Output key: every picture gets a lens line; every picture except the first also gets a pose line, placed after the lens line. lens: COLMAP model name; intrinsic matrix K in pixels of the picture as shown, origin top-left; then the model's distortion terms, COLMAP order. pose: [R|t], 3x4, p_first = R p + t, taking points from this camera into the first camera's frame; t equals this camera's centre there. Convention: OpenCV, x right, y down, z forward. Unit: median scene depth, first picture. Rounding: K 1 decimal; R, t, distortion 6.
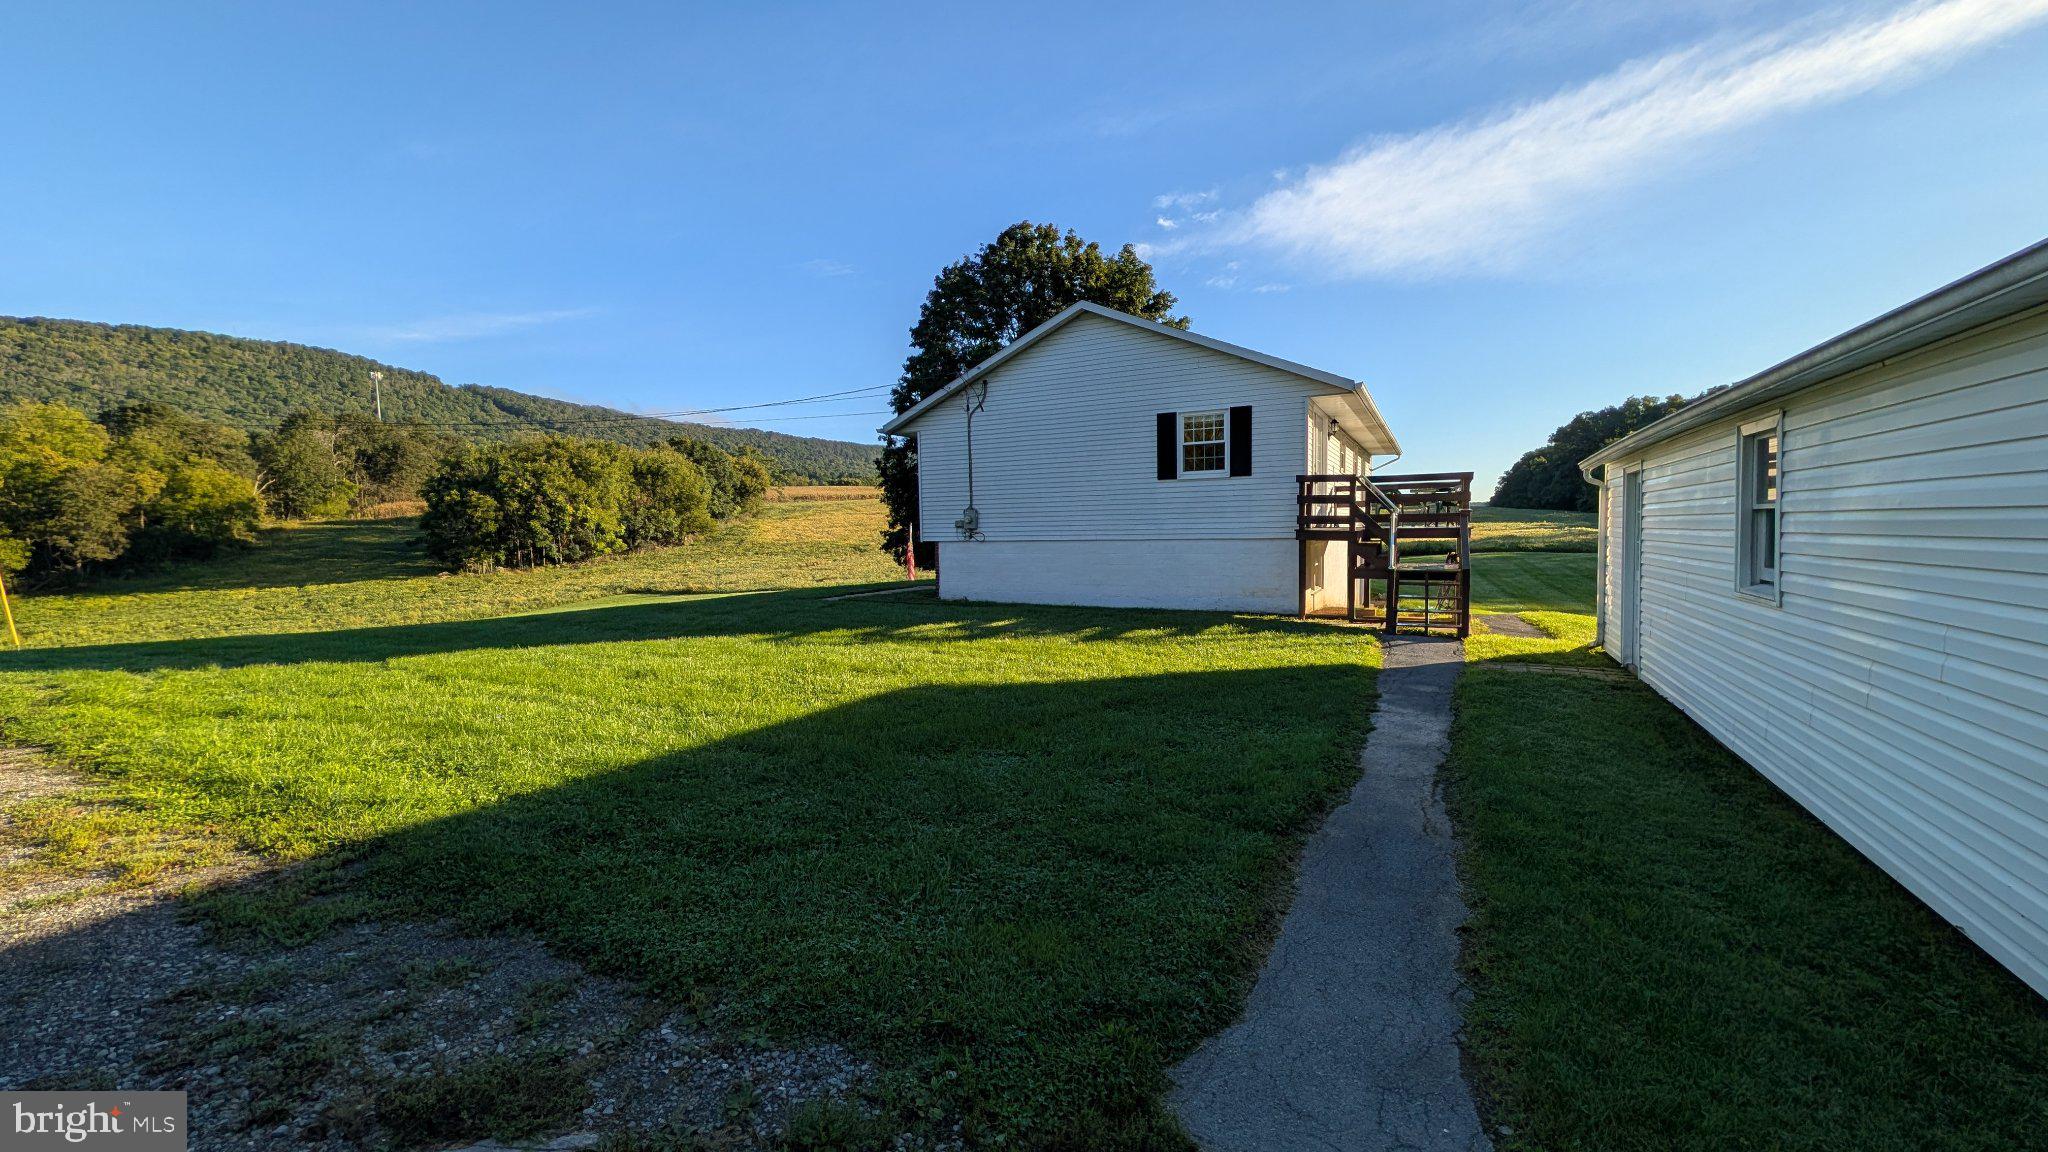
lens RADIAL K [[763.5, 0, 1025.8], [0, 763.5, 576.3], [0, 0, 1]] dist [0.002128, 0.000183]
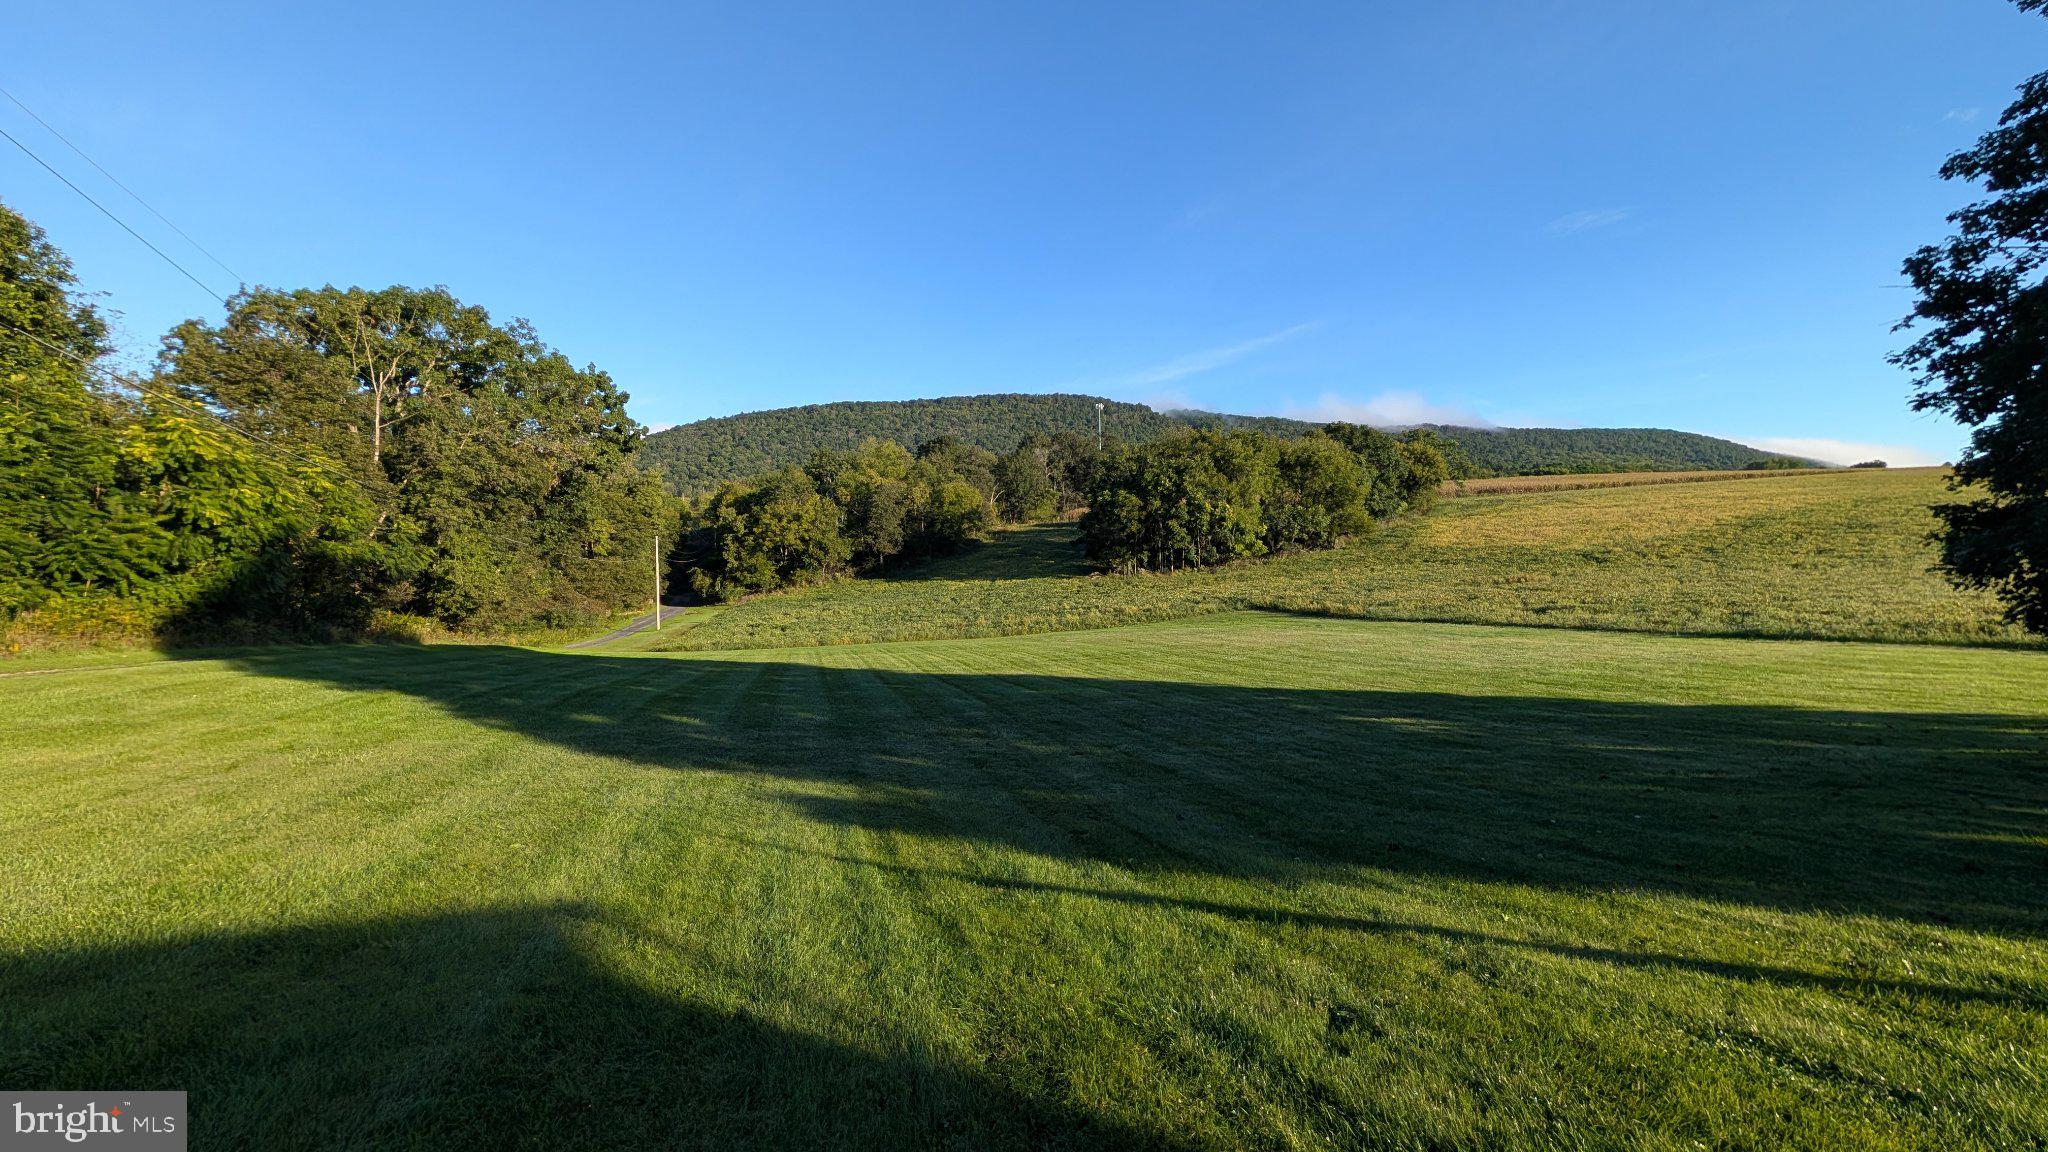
lens RADIAL K [[763.5, 0, 1020.2], [0, 763.5, 582.5], [0, 0, 1]] dist [0.002128, 0.000183]
pose [[0.679719, 0.044985, -0.732091, -0.077451], [-0.042225, 0.998862, 0.022173, -0.008891], [0.732256, 0.015841, 0.680845, 0.208257]]
